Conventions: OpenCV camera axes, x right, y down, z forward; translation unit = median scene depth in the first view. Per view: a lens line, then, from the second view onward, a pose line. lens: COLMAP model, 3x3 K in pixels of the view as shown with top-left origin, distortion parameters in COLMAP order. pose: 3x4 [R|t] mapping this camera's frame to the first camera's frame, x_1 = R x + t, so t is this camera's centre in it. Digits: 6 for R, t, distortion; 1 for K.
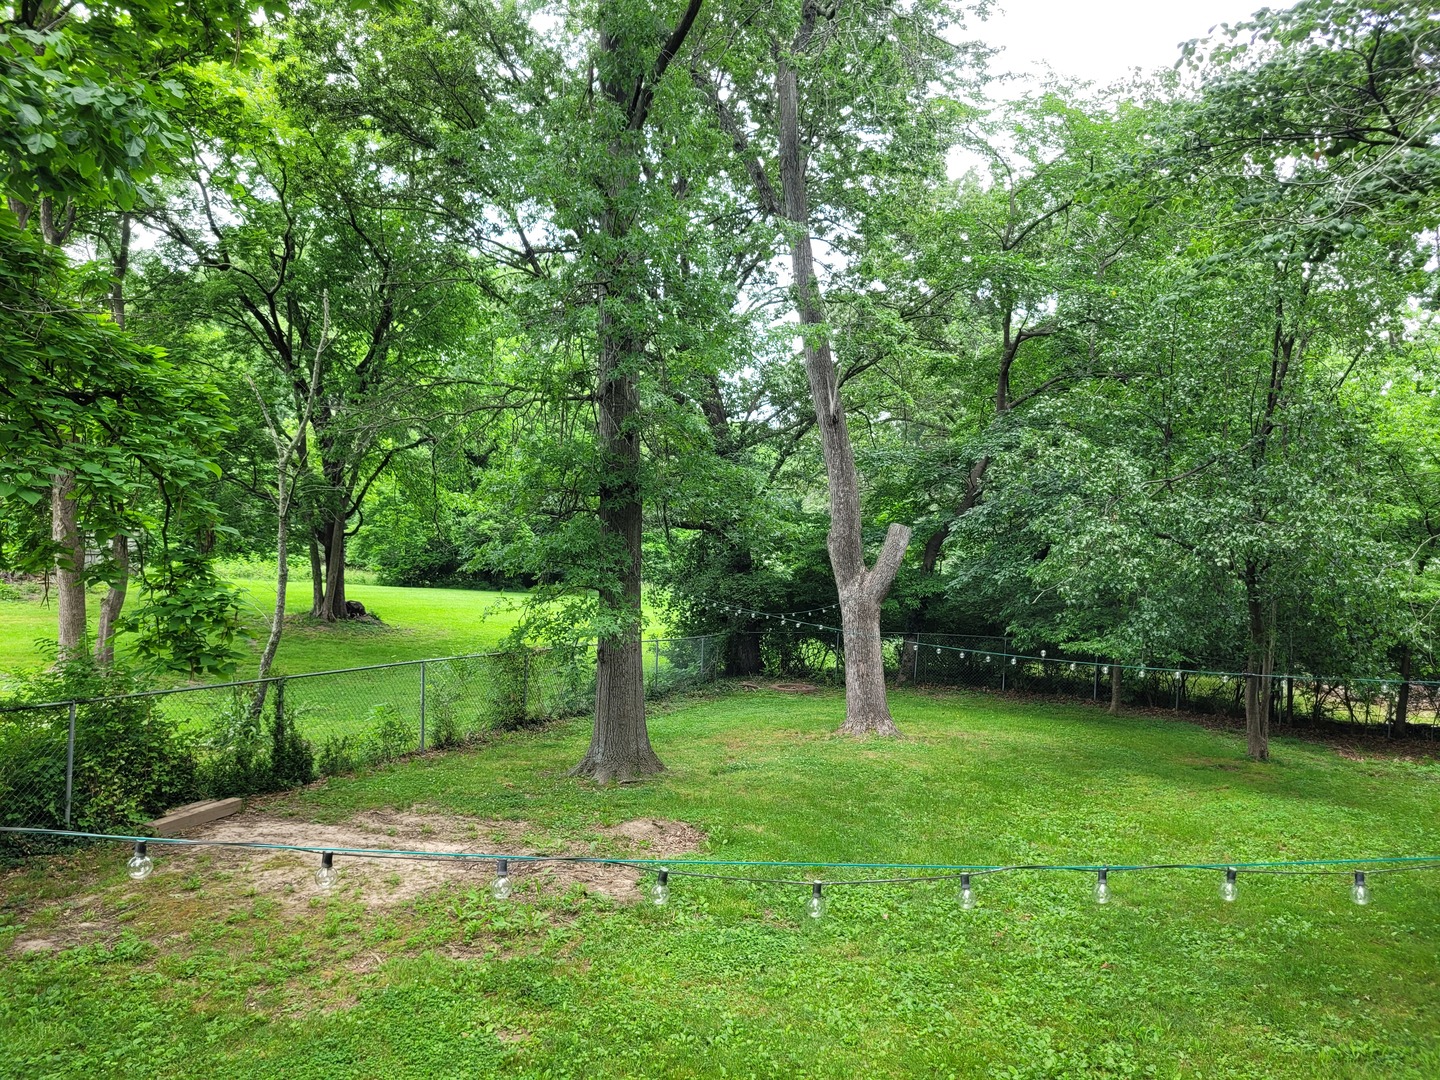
lens RADIAL K [[1092.4, 0, 718.8], [0, 1092.4, 543.4], [0, 0, 1]] dist [0.036130, -0.027383]
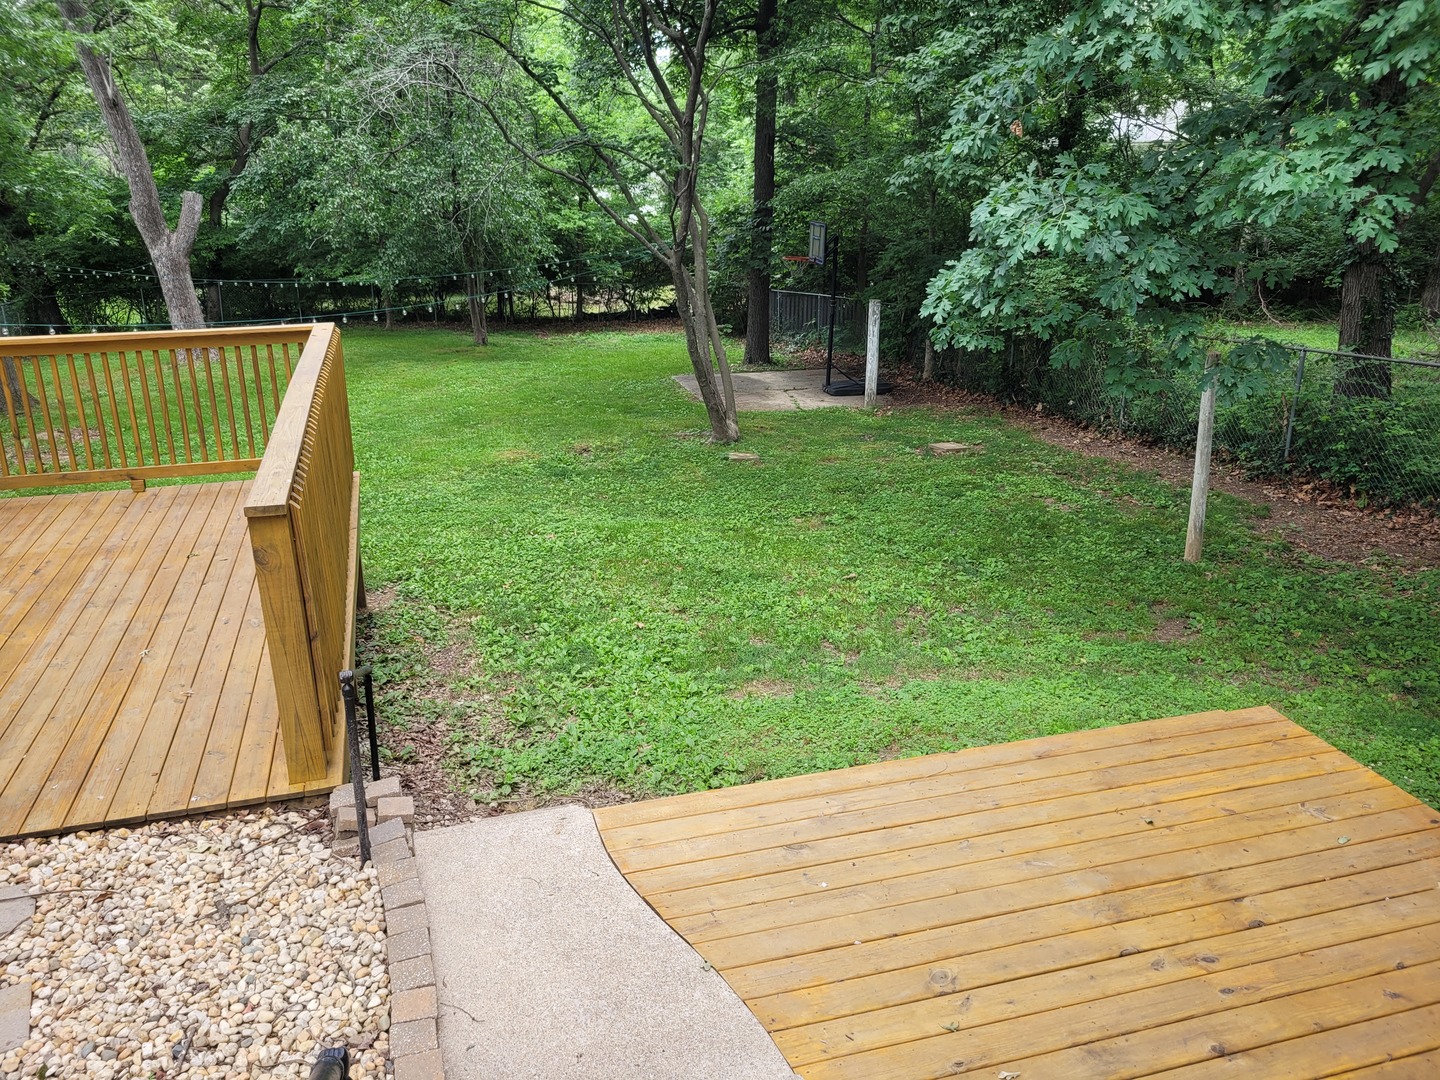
lens RADIAL K [[1092.4, 0, 717.9], [0, 1092.4, 535.1], [0, 0, 1]] dist [0.036130, -0.027383]
pose [[0.815177, -0.223692, 0.534273, -0.104642], [0.046042, 0.944522, 0.325206, -0.028828], [-0.577379, -0.240502, 0.780252, -0.425419]]
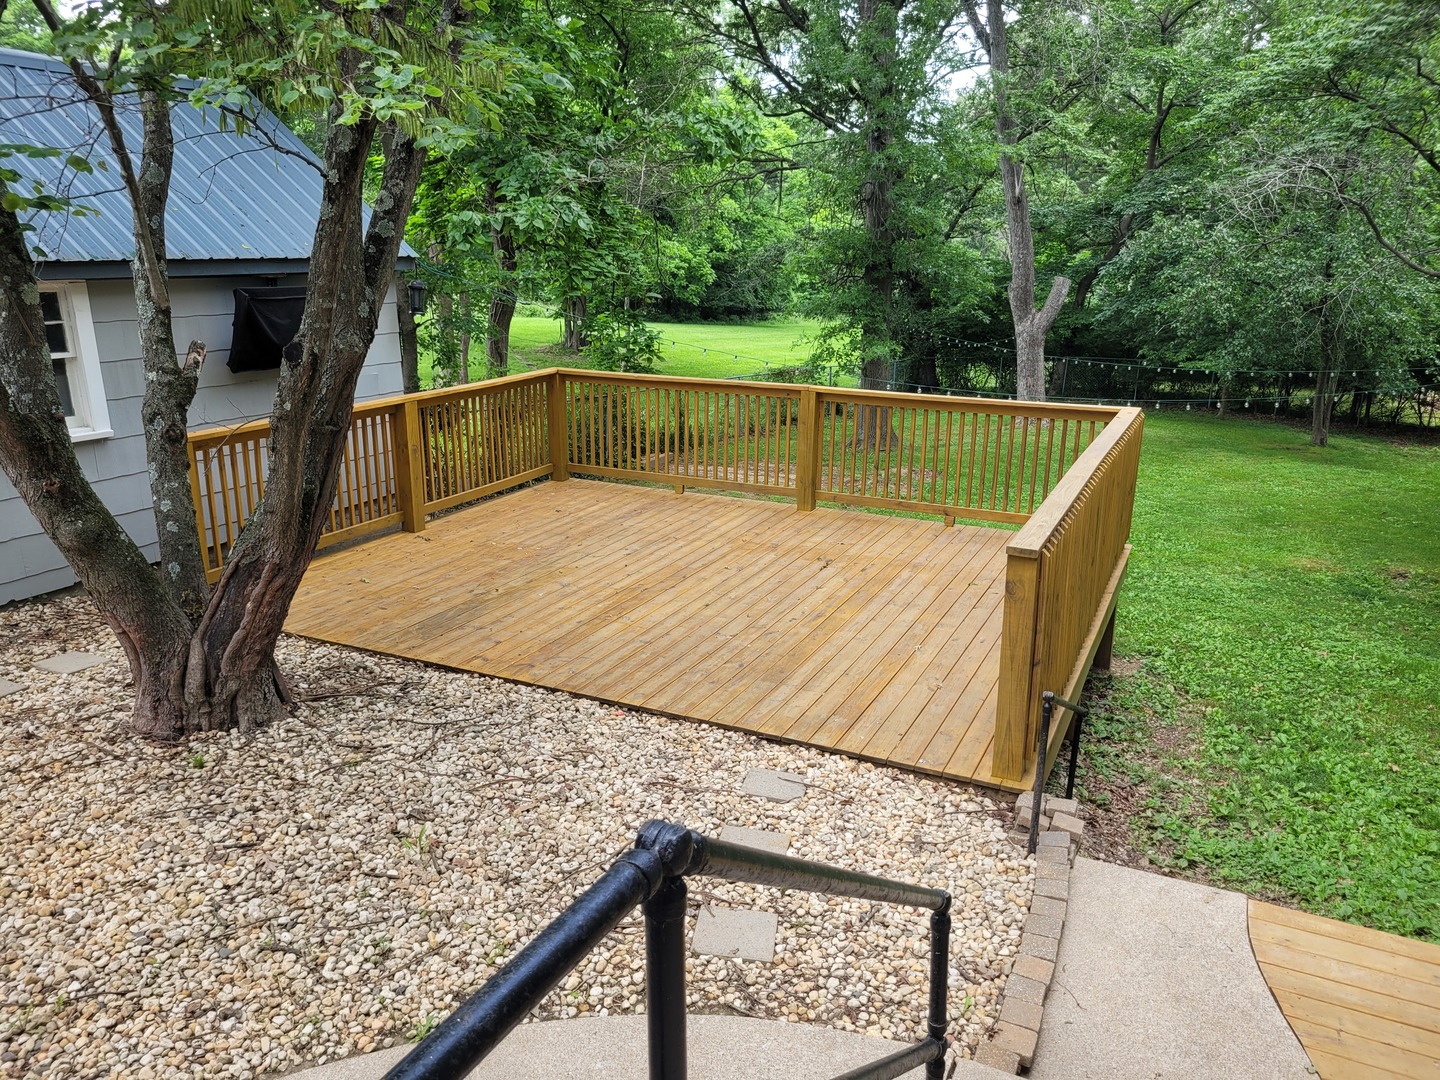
lens RADIAL K [[1092.4, 0, 719.8], [0, 1092.4, 538.4], [0, 0, 1]] dist [0.036130, -0.027383]
pose [[0.993335, 0.009924, -0.114833, -0.103749], [0.017994, 0.970719, 0.239543, -0.037058], [0.113848, -0.240013, 0.964071, -0.475262]]
